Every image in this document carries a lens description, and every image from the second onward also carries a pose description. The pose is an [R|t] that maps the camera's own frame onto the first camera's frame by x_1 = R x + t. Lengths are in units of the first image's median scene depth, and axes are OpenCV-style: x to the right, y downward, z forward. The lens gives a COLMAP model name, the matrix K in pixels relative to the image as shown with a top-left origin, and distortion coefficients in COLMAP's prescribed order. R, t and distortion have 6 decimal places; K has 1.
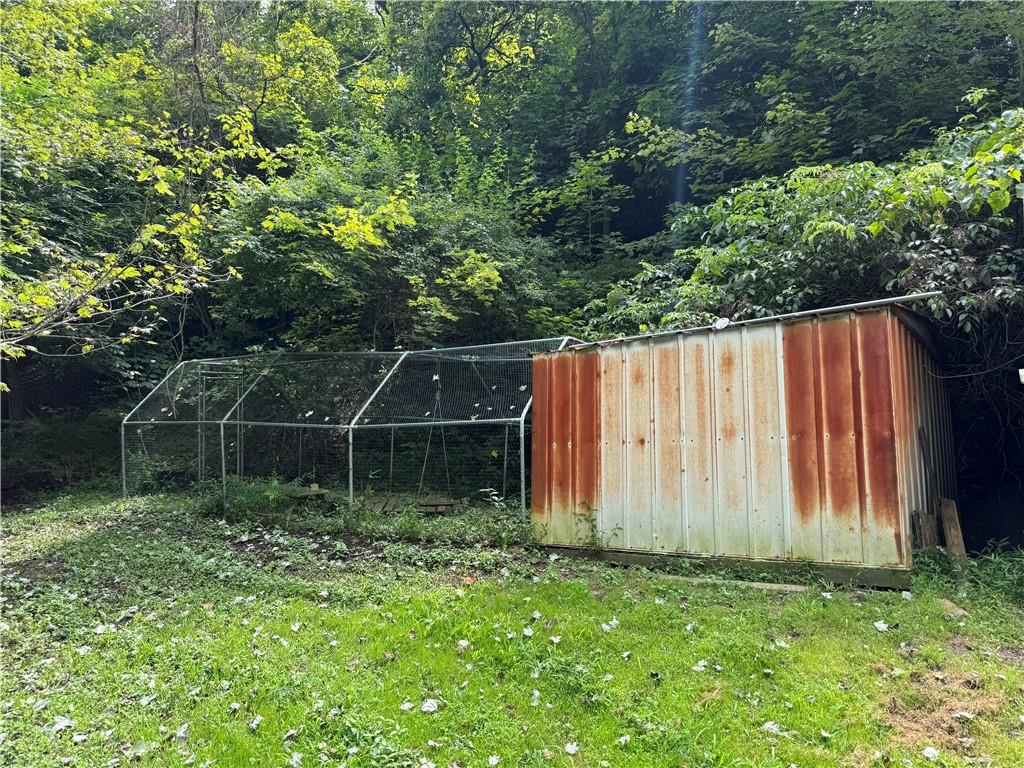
lens RADIAL K [[726.5, 0, 511.9], [0, 726.5, 384.3], [0, 0, 1]] dist [-0.002872, -0.007816]
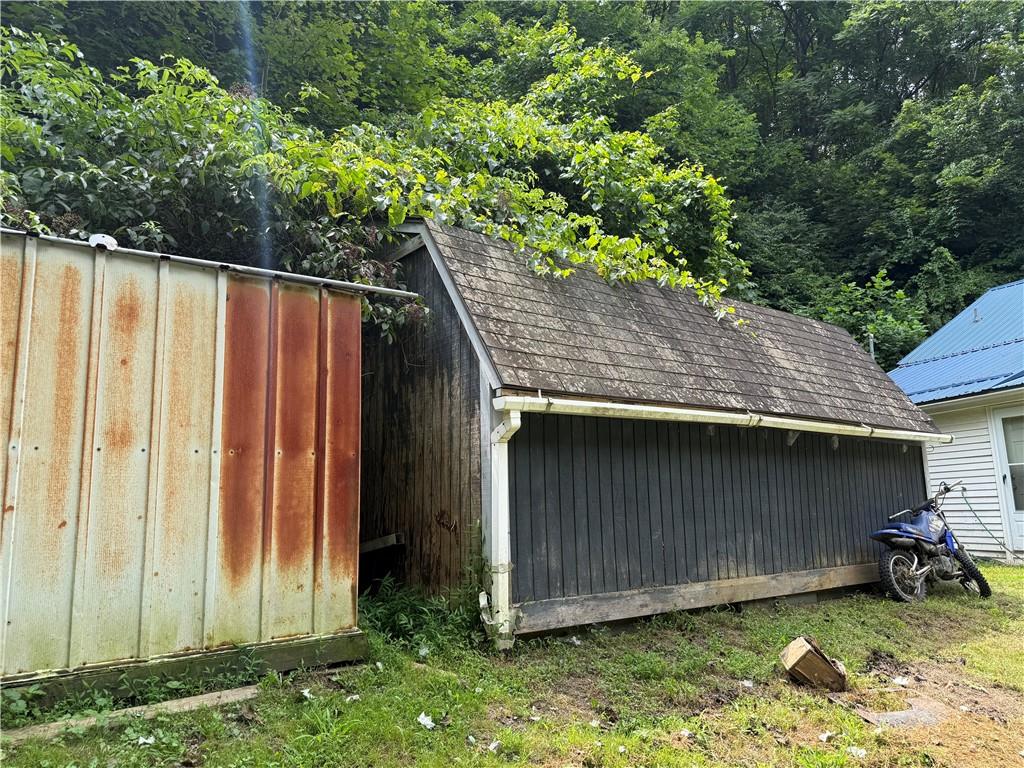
lens RADIAL K [[726.5, 0, 513.4], [0, 726.5, 390.9], [0, 0, 1]] dist [-0.002872, -0.007816]
pose [[0.243505, 0.135963, 0.960322, -0.178314], [-0.103490, 0.988115, -0.113657, 0.067383], [-0.964363, -0.071707, 0.254682, 0.609223]]
